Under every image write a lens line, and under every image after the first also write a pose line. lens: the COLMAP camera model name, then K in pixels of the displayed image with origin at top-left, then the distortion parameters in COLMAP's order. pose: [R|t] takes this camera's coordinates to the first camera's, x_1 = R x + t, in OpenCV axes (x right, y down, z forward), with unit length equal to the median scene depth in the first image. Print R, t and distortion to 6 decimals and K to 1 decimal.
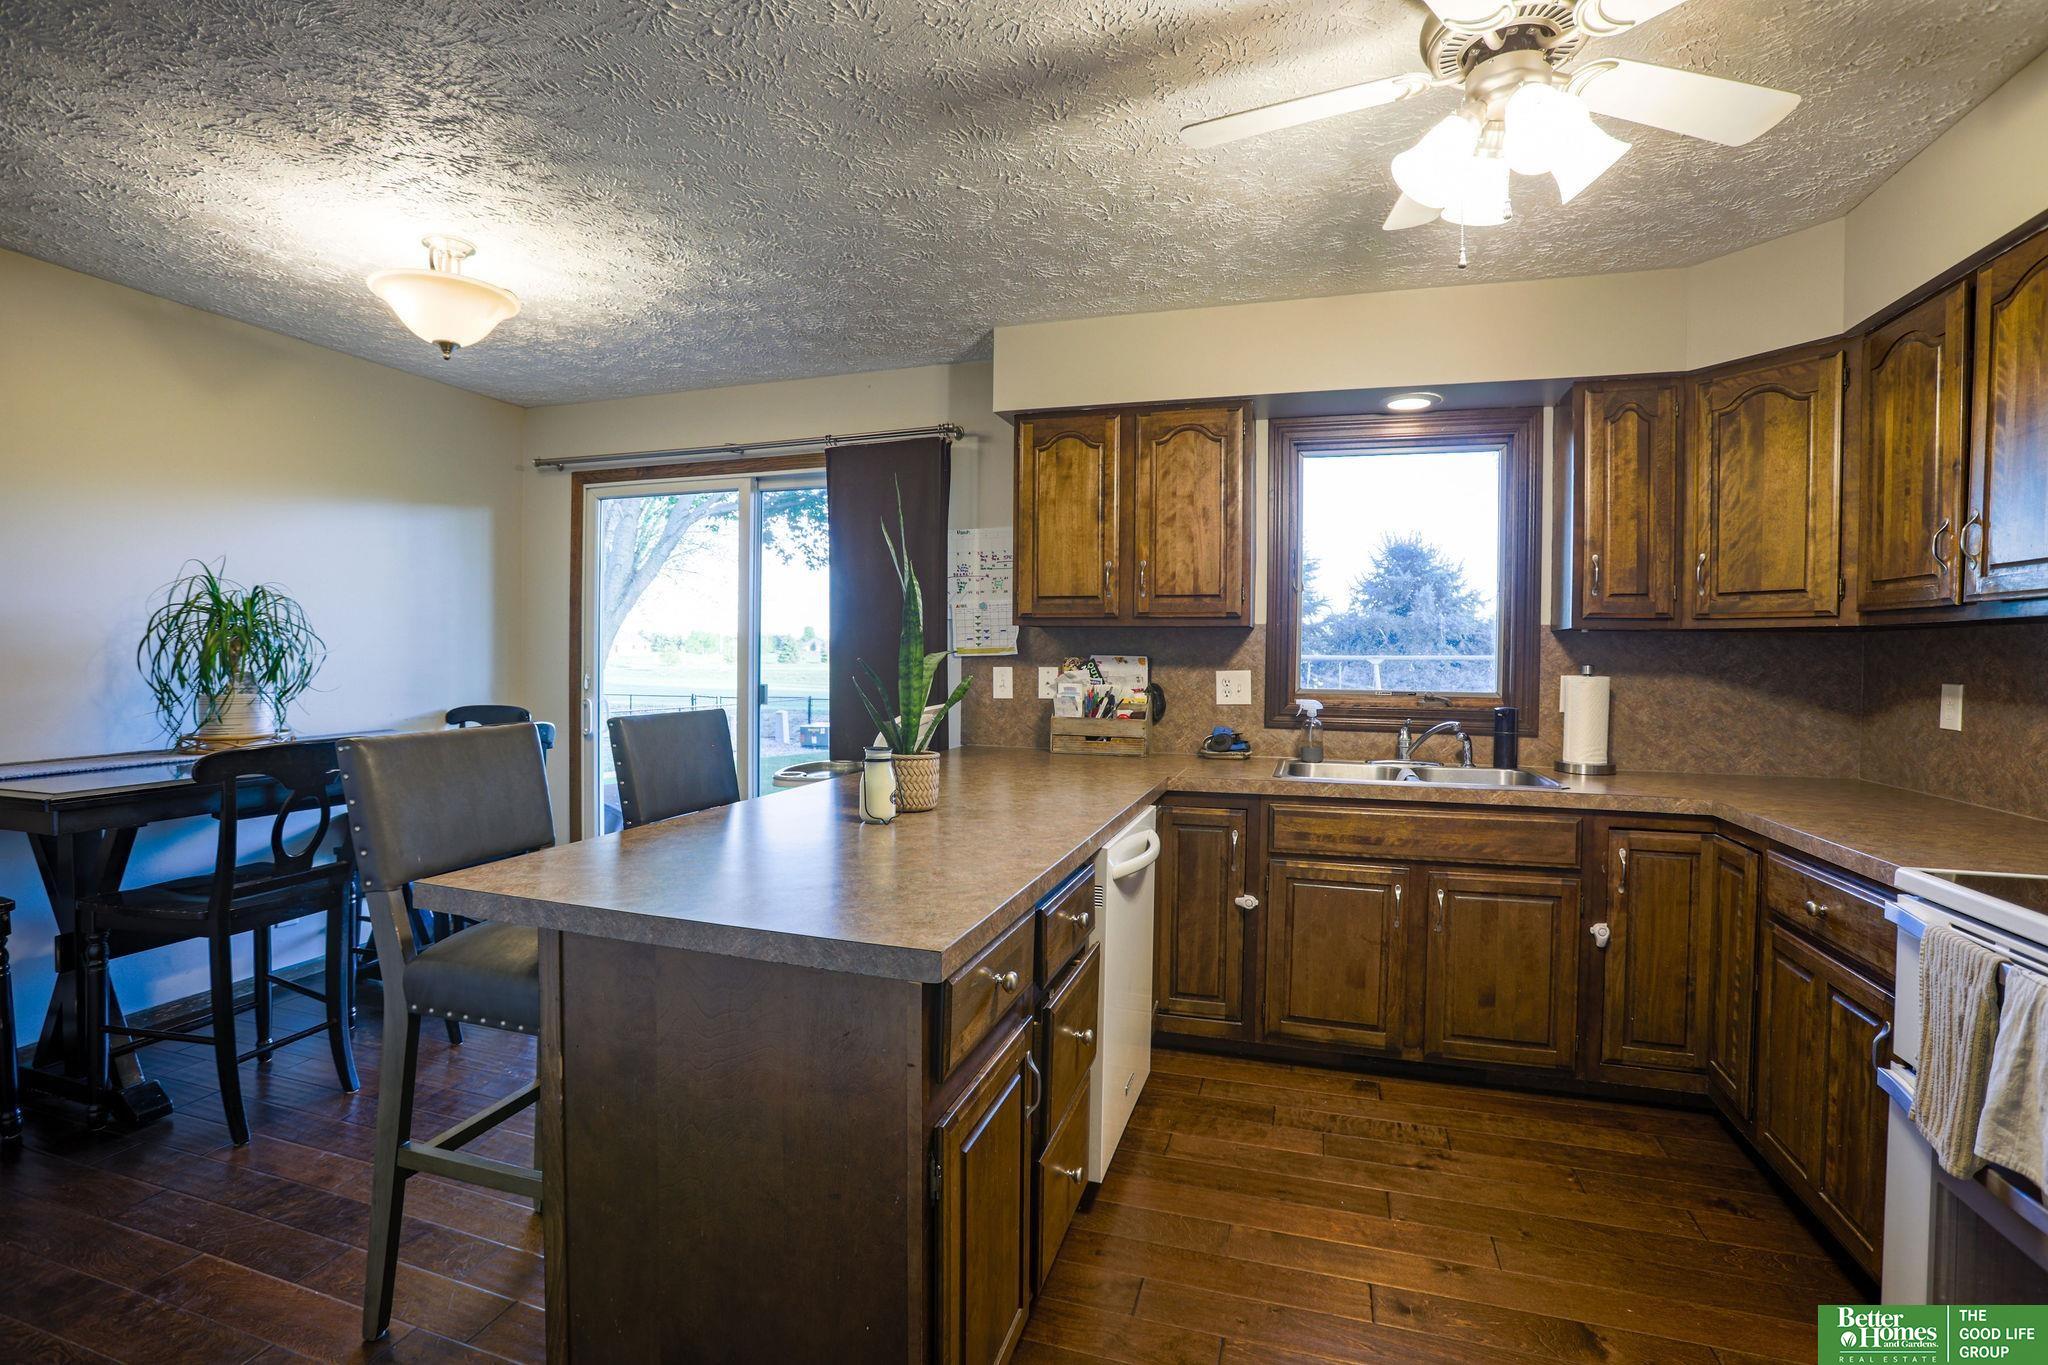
lens RADIAL K [[933.0, 0, 1019.9], [0, 933.0, 670.6], [0, 0, 1]] dist [-0.091554, 0.038991]
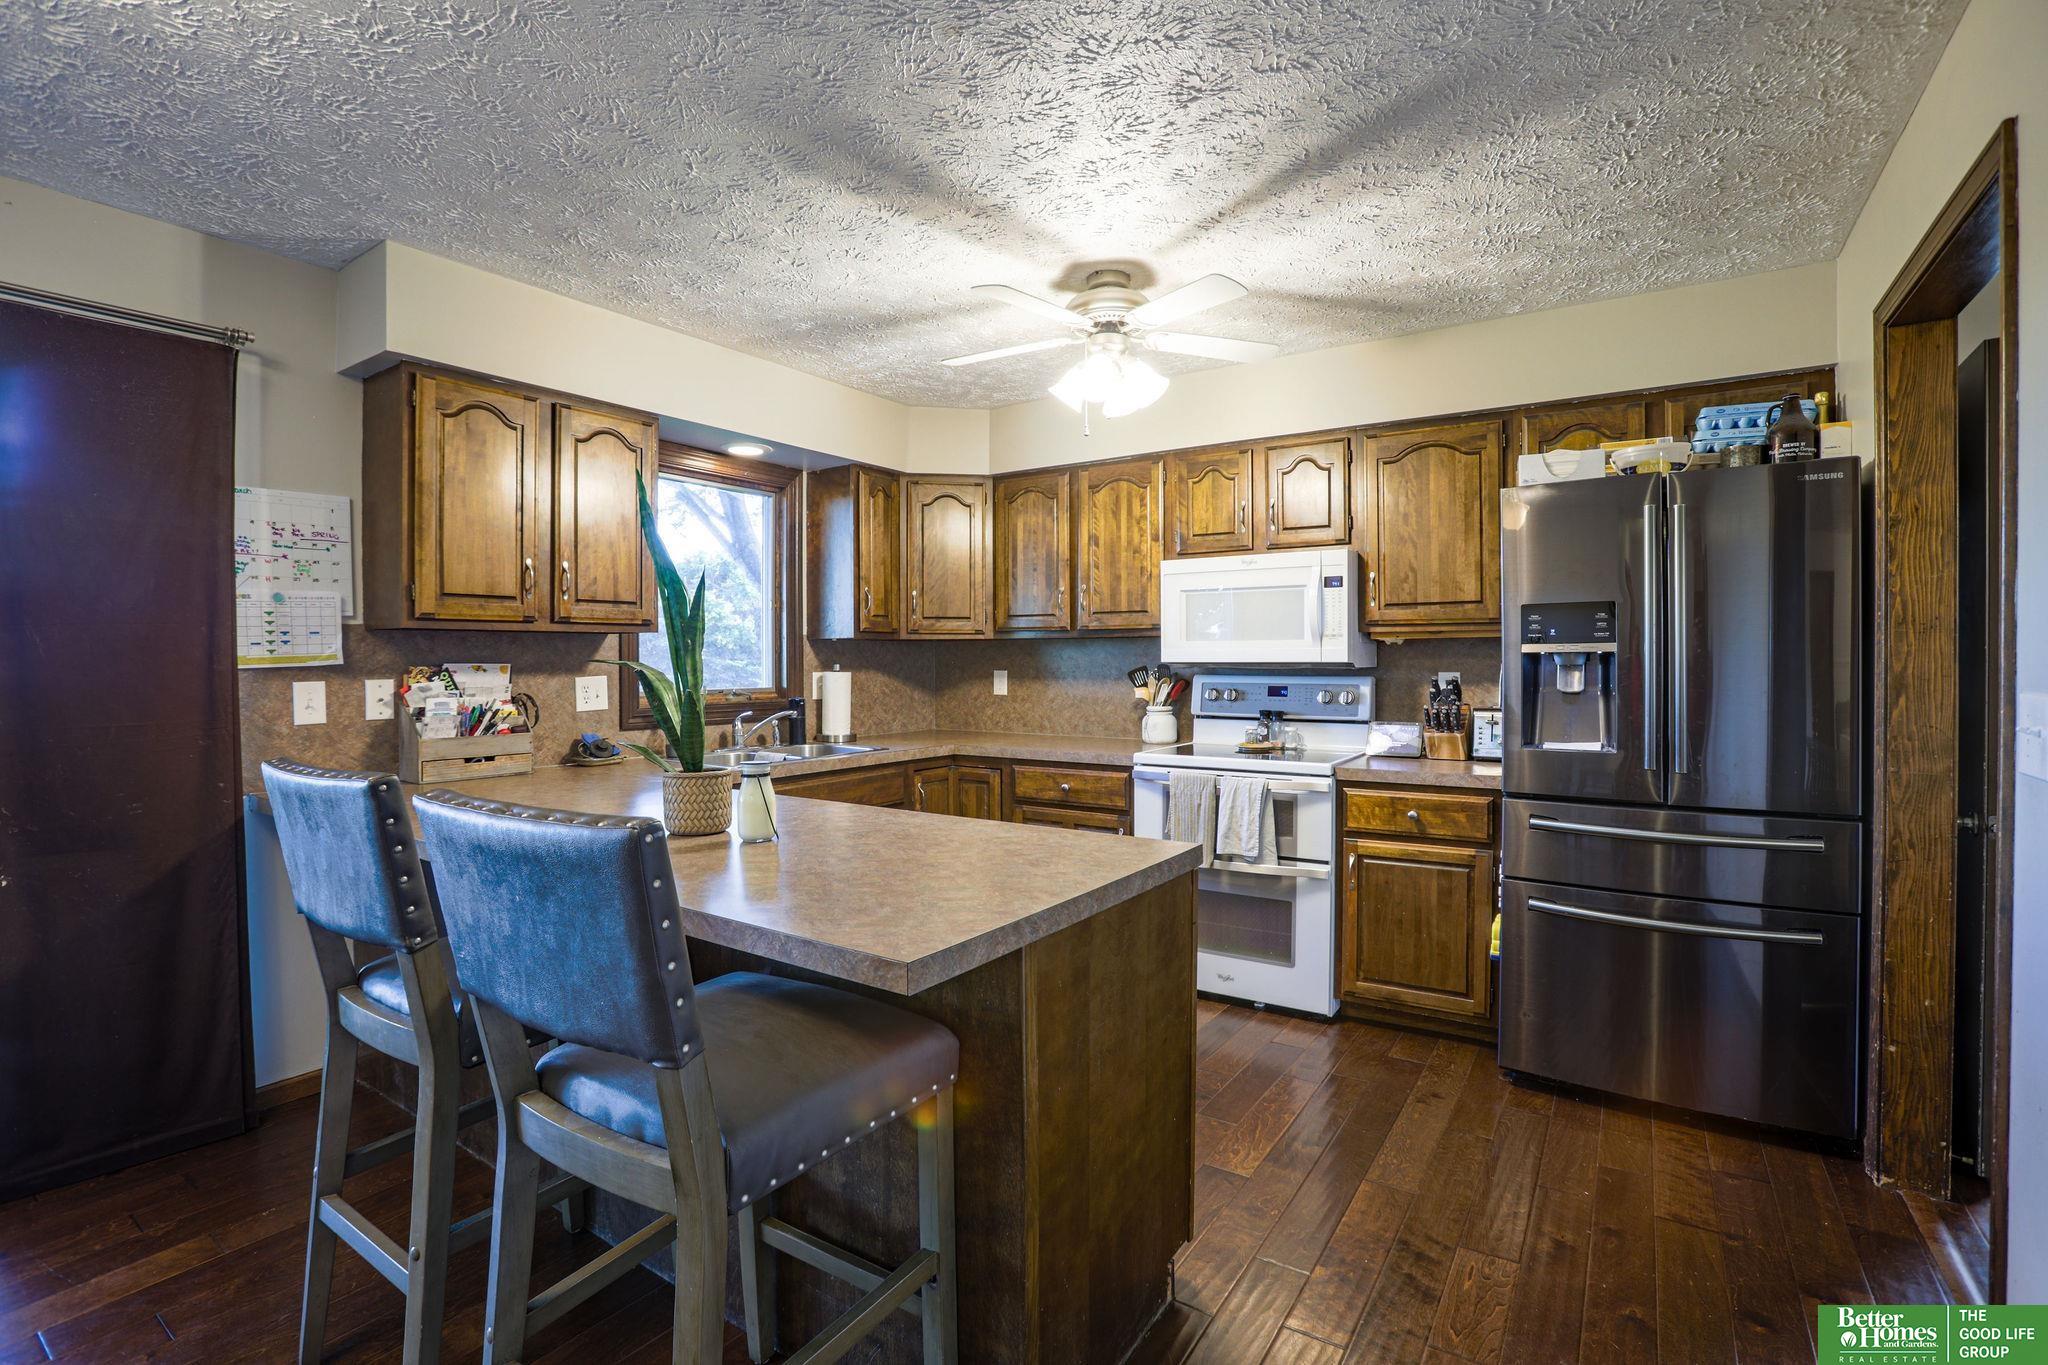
lens RADIAL K [[933.0, 0, 1019.9], [0, 933.0, 670.6], [0, 0, 1]] dist [-0.091554, 0.038991]
pose [[0.288373, -0.023271, 0.957235, -0.601629], [0.024099, 0.999564, 0.017040, -0.012488], [-0.957215, 0.018155, 0.288808, 0.286053]]
